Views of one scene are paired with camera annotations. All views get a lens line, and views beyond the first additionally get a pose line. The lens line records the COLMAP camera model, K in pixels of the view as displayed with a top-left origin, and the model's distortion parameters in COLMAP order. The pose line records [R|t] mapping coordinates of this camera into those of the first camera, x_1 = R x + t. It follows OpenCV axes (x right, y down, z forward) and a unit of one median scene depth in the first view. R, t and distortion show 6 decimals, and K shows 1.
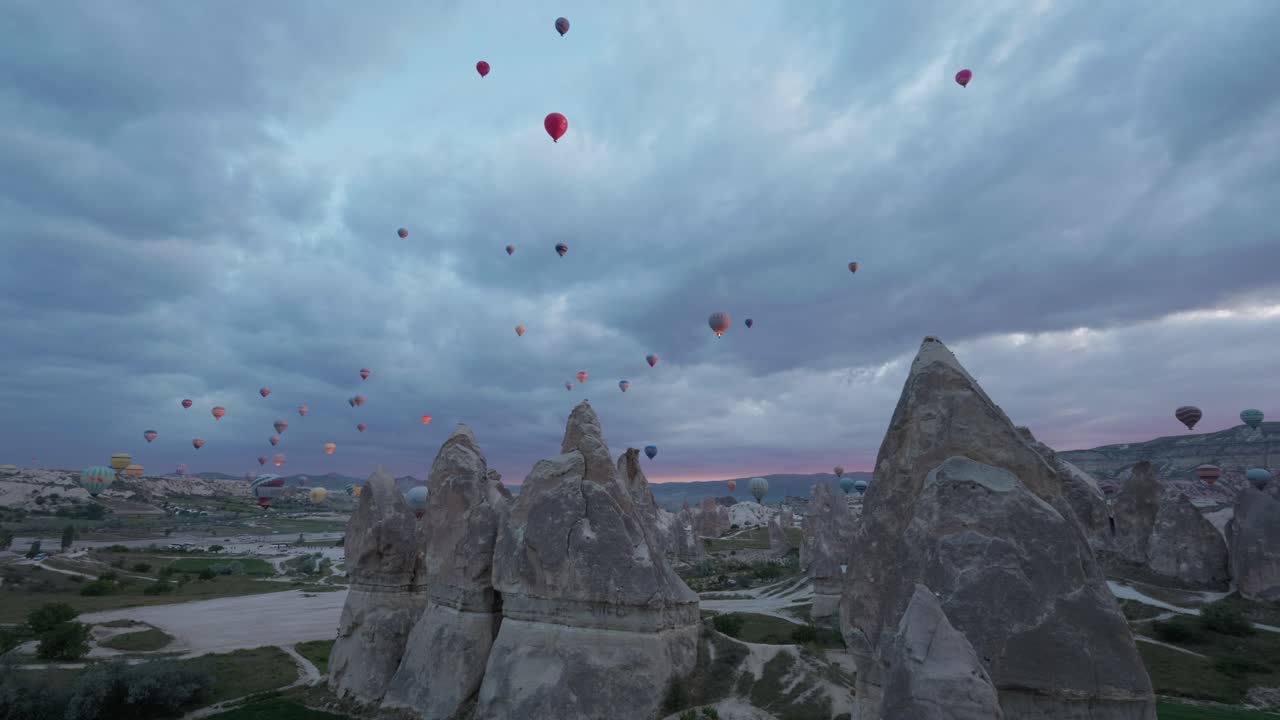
lens RADIAL K [[588.4, 0, 638.9], [0, 588.4, 360.8], [0, 0, 1]] dist [0.002034, -0.000083]
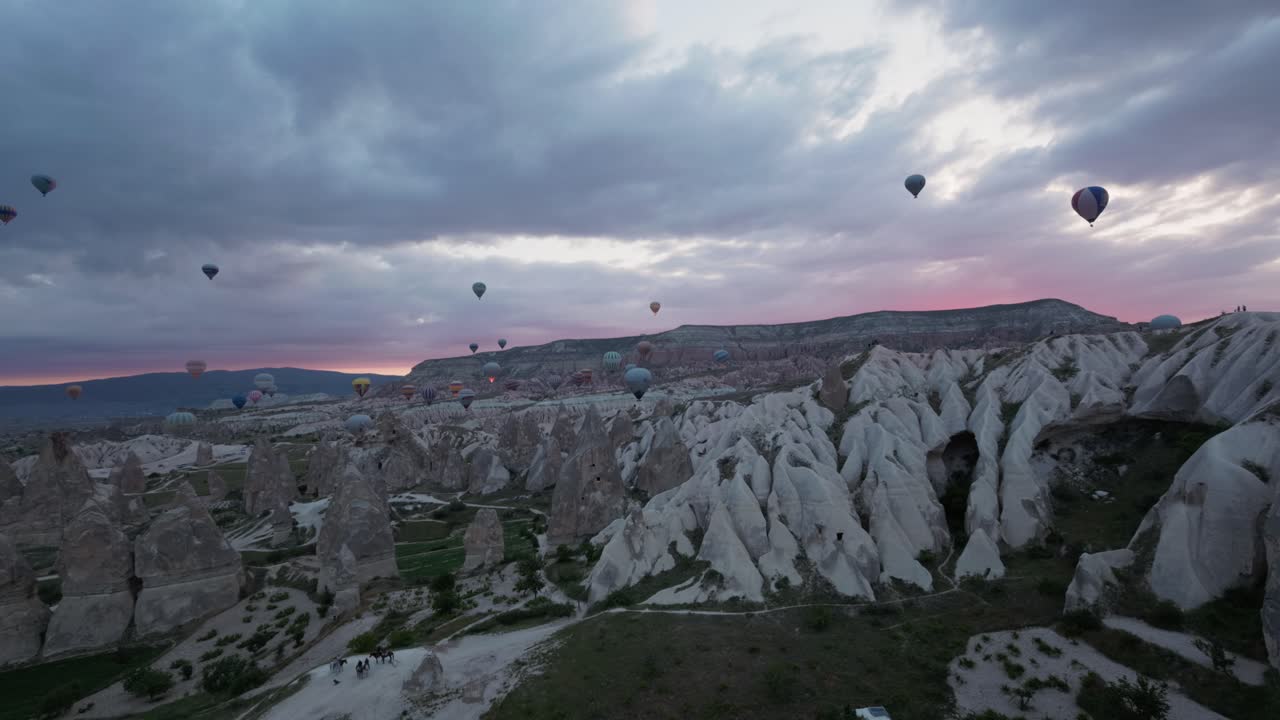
lens RADIAL K [[588.4, 0, 639.4], [0, 588.4, 359.3], [0, 0, 1]] dist [0.002034, -0.000083]
pose [[0.608646, -0.011417, 0.793359, -0.827305], [-0.127145, 0.985572, 0.111726, -0.864917], [-0.783188, -0.168873, 0.598413, -1.573898]]
